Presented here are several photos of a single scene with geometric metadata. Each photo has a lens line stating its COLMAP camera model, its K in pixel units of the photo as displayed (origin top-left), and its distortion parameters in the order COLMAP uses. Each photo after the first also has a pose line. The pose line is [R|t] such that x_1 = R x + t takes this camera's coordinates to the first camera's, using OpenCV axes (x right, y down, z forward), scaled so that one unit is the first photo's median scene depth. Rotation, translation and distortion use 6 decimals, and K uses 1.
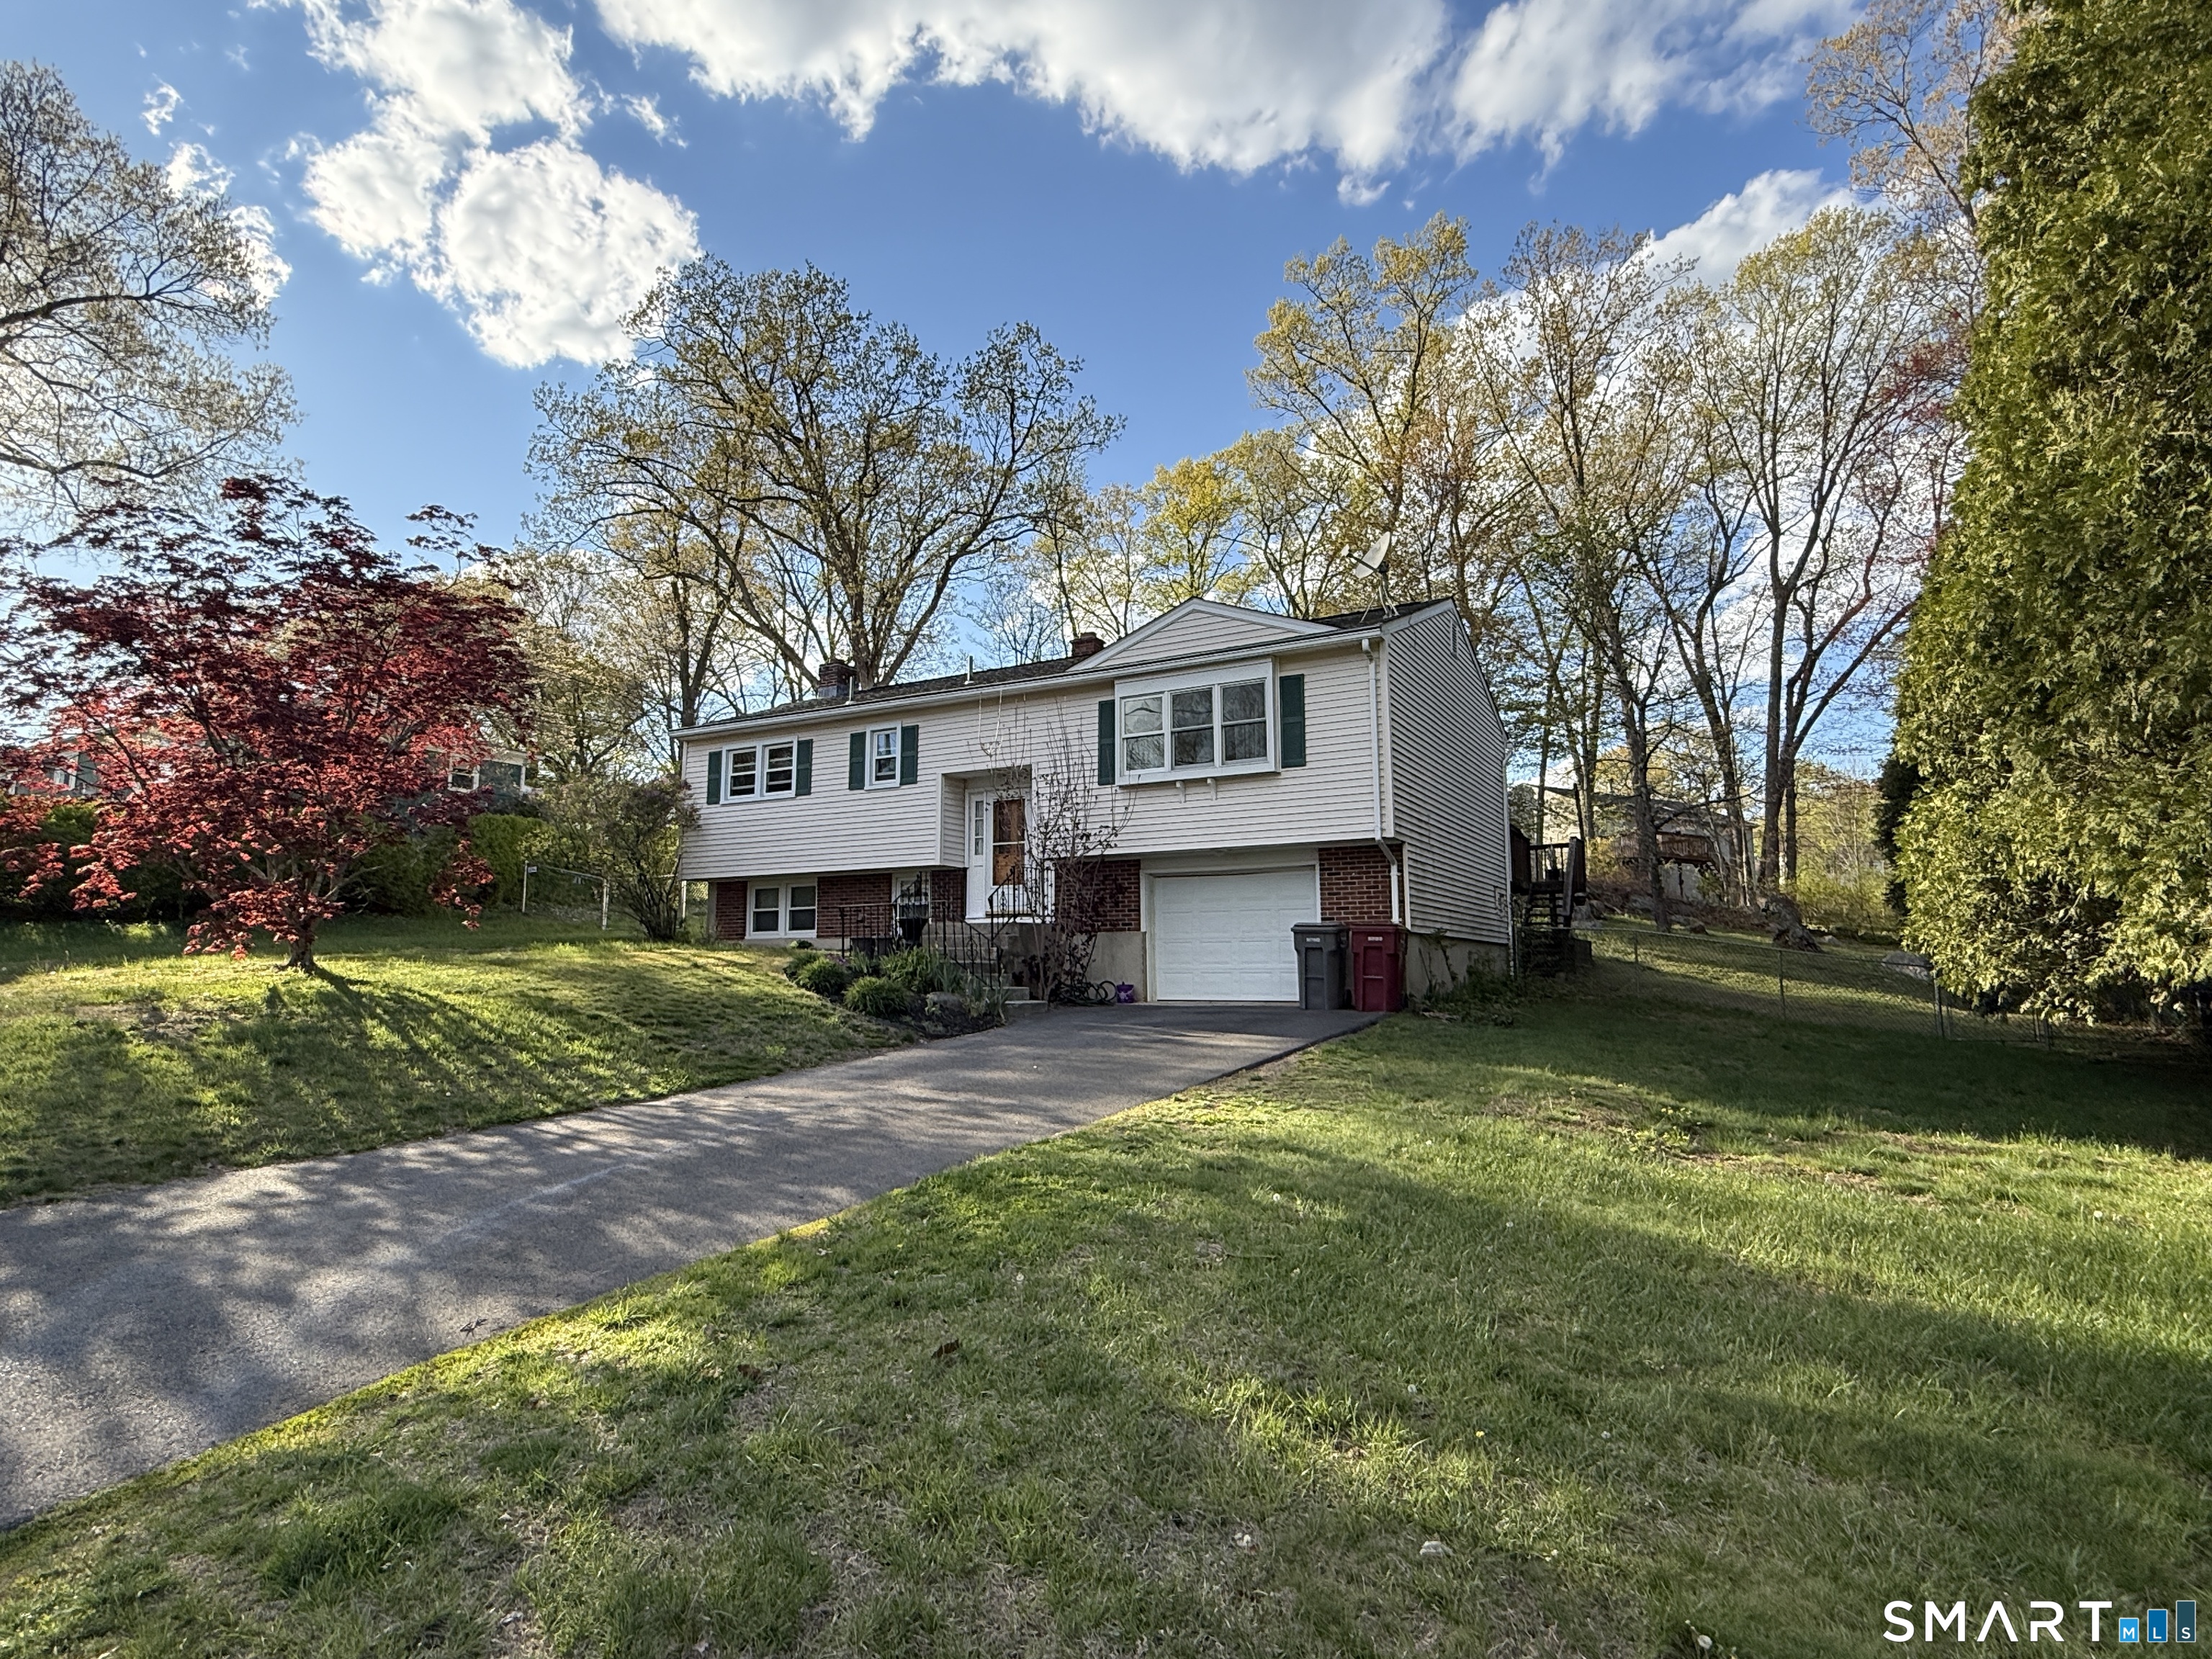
lens RADIAL K [[1166.8, 0, 1106.0], [0, 1166.8, 829.5], [0, 0, 1]] dist [0.000826, -0.000054]
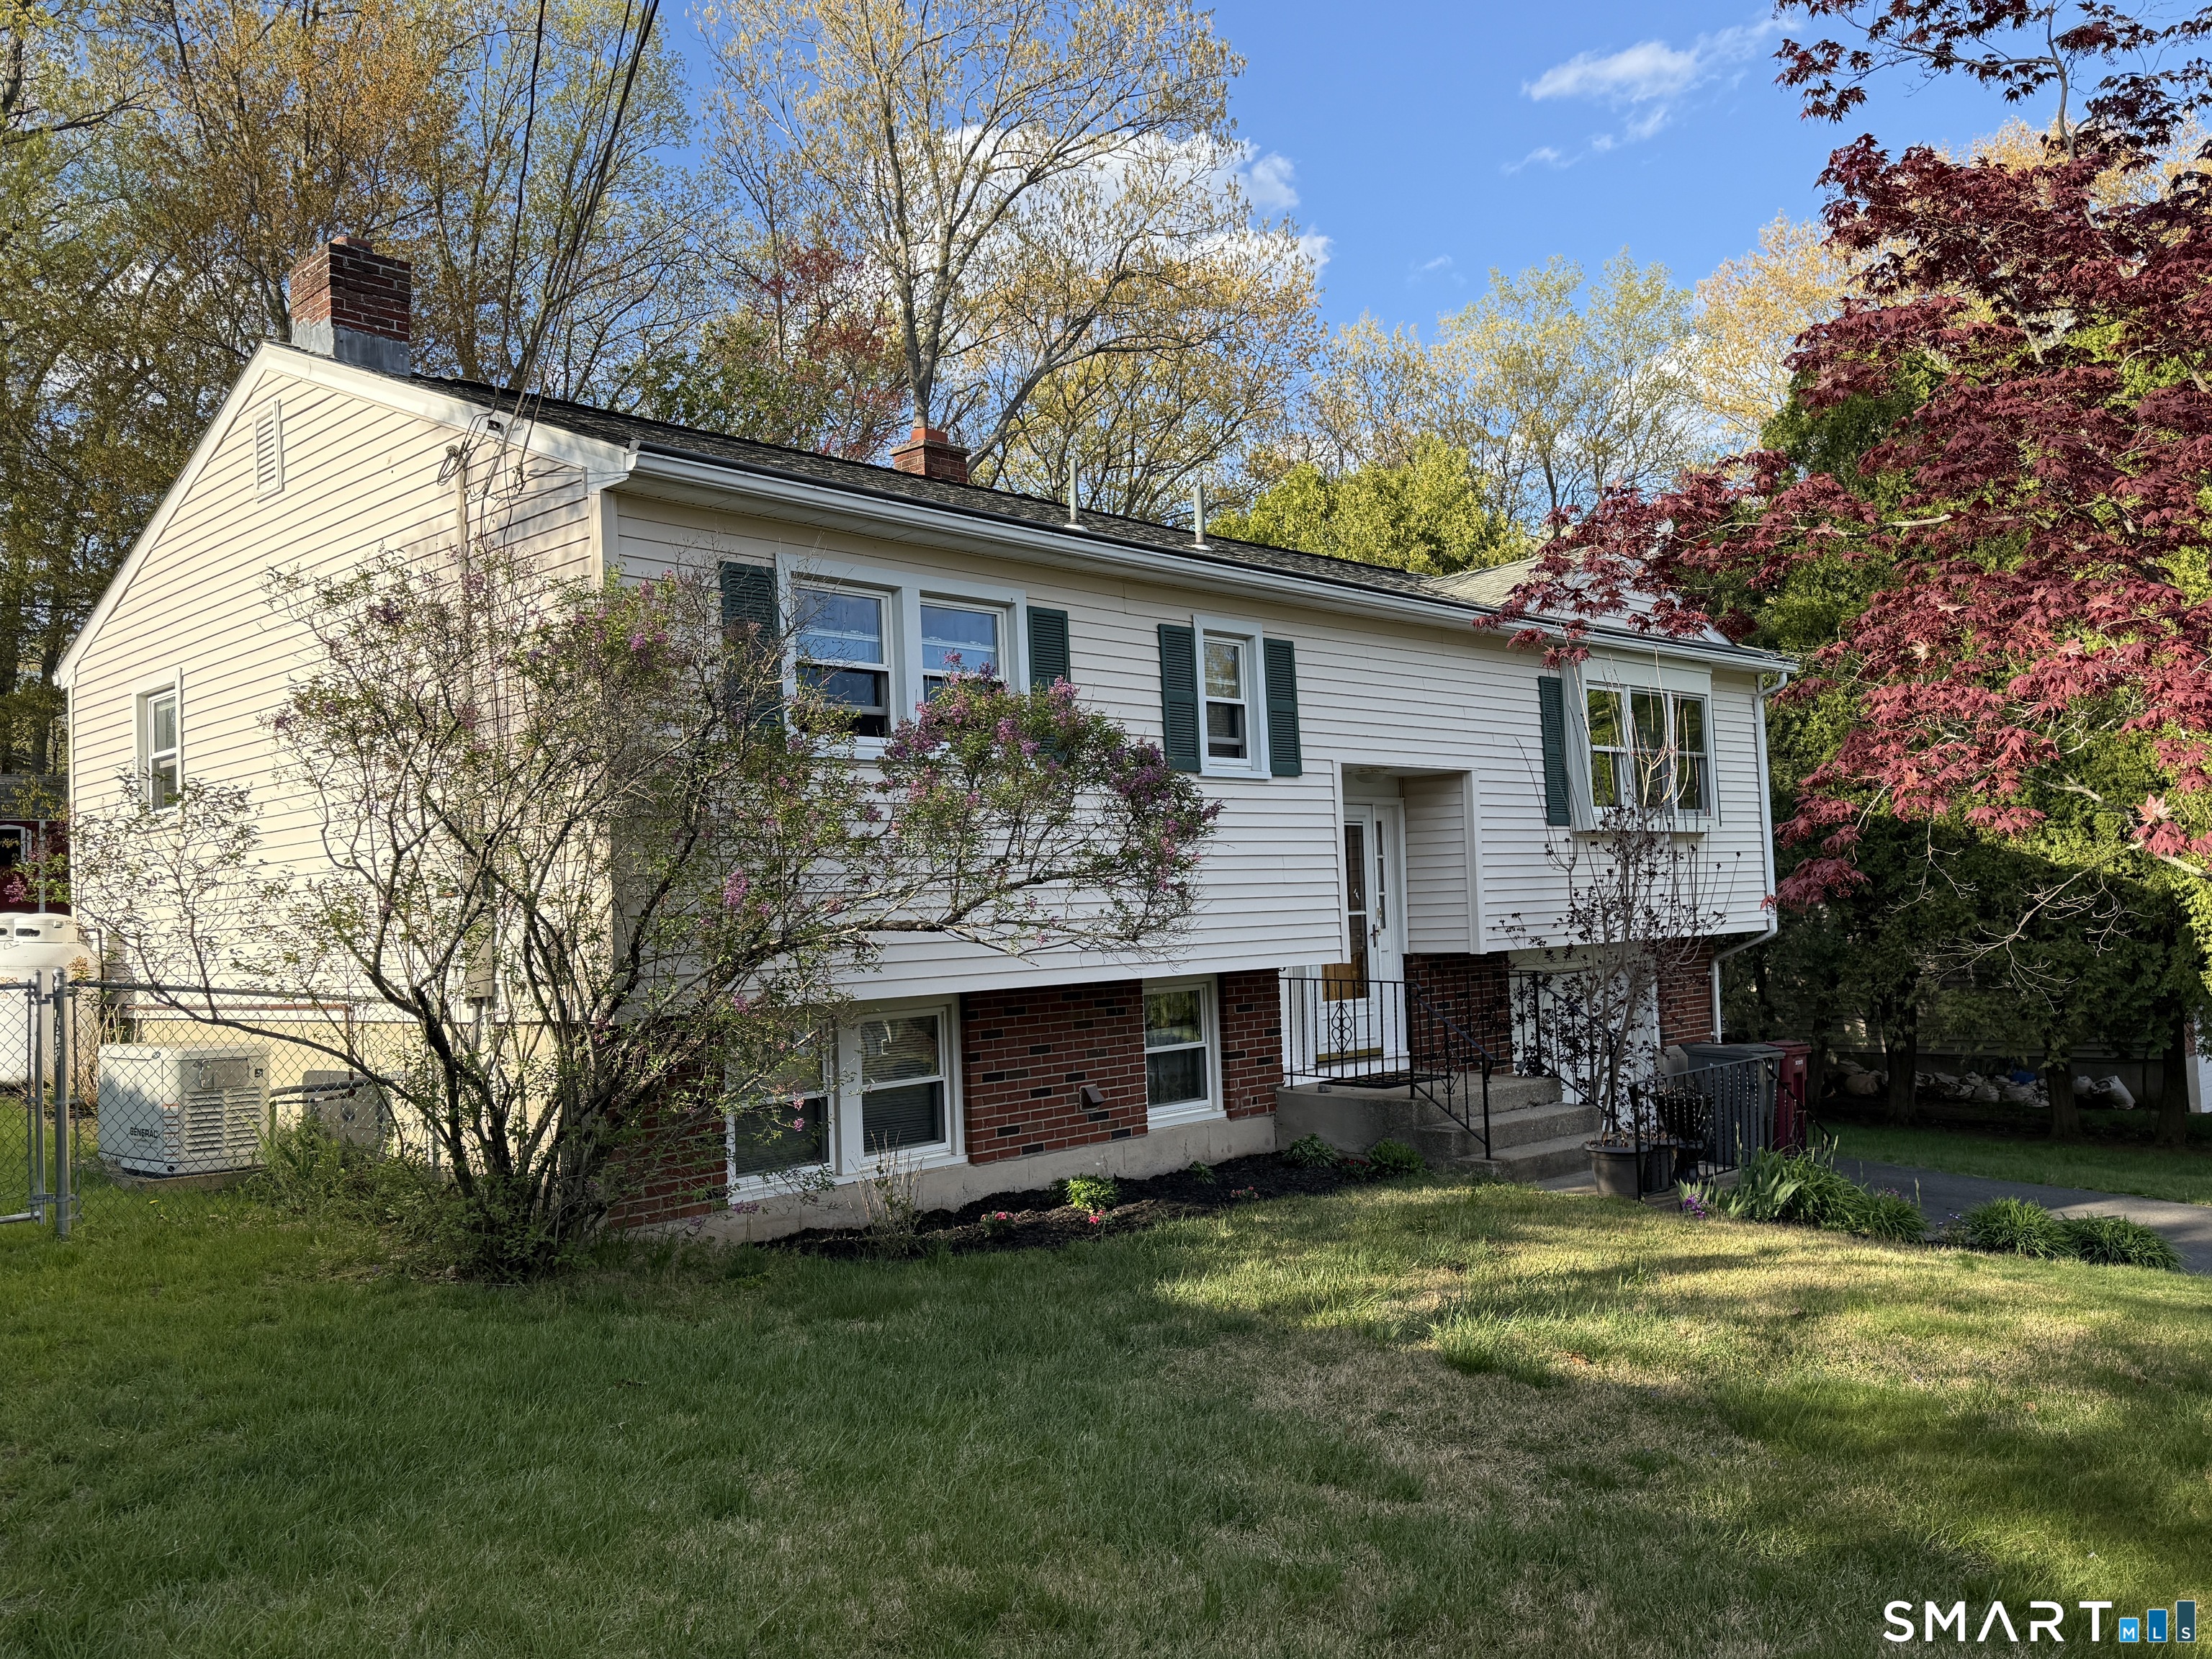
lens RADIAL K [[1784.8, 0, 1099.8], [0, 1784.8, 823.9], [0, 0, 1]] dist [0.116073, -0.001069]
pose [[0.250375, 0.047224, 0.966997, -0.863039], [-0.070645, 0.997038, -0.030400, 0.004484], [-0.965568, -0.060702, 0.252969, 0.933138]]
